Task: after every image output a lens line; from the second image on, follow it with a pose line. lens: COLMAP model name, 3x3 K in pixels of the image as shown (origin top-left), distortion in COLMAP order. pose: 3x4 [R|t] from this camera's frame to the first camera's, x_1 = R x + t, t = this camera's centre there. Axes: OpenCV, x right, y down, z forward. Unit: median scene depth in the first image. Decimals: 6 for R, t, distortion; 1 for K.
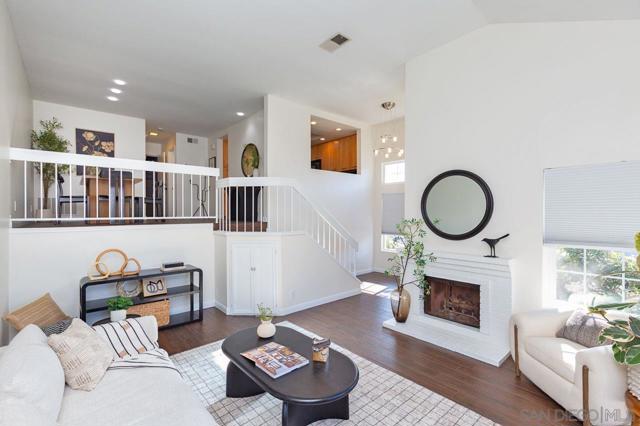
lens RADIAL K [[286.4, 0, 316.2], [0, 286.4, 214.7], [0, 0, 1]] dist [0.008390, -0.000234]
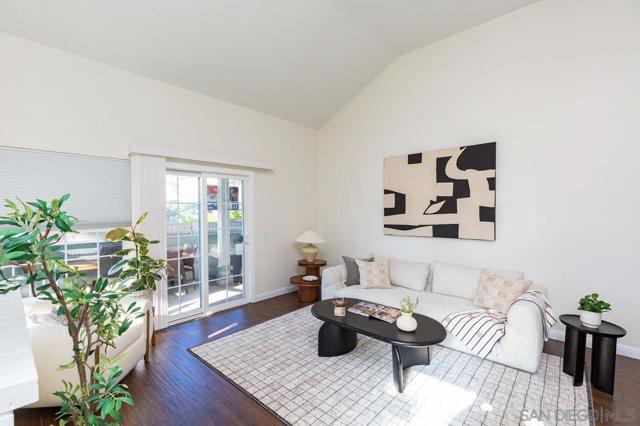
lens RADIAL K [[286.4, 0, 316.0], [0, 286.4, 215.1], [0, 0, 1]] dist [0.008390, -0.000234]
pose [[-0.993465, 0.004530, -0.114051, 0.247508], [0.001891, 0.999728, 0.023239, 0.029548], [0.114125, 0.022871, -0.993203, 2.080842]]
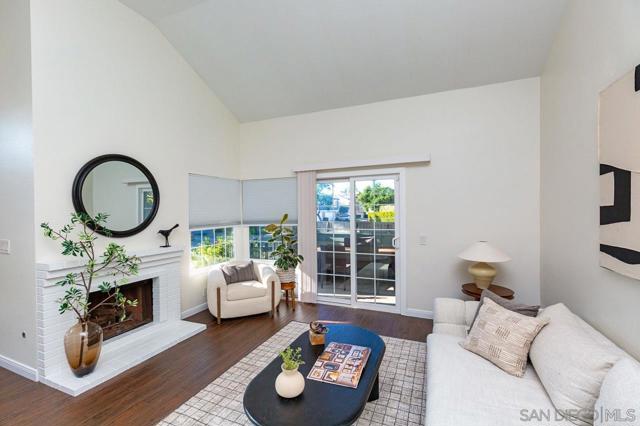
lens RADIAL K [[286.4, 0, 314.8], [0, 286.4, 213.0], [0, 0, 1]] dist [0.008390, -0.000234]
pose [[-0.426333, -0.003581, 0.904559, -0.847962], [0.016180, 0.999802, 0.011584, 0.022281], [-0.904421, 0.019575, -0.426191, 1.338283]]
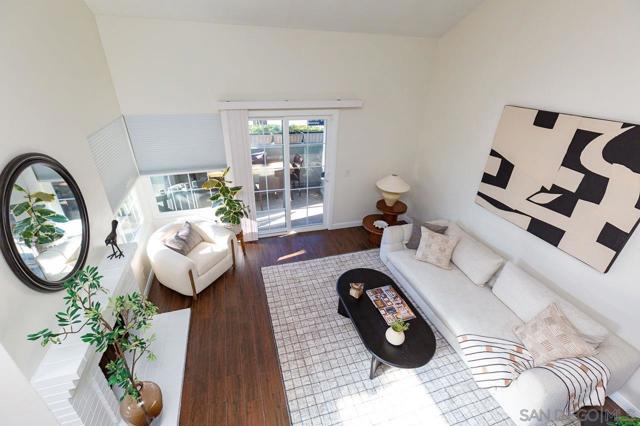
lens RADIAL K [[286.4, 0, 315.1], [0, 286.4, 214.3], [0, 0, 1]] dist [0.008390, -0.000234]
pose [[-0.909330, -0.213633, 0.357044, -0.206440], [-0.020718, 0.880305, 0.473956, -0.486951], [-0.415560, 0.423585, -0.804914, 1.923176]]
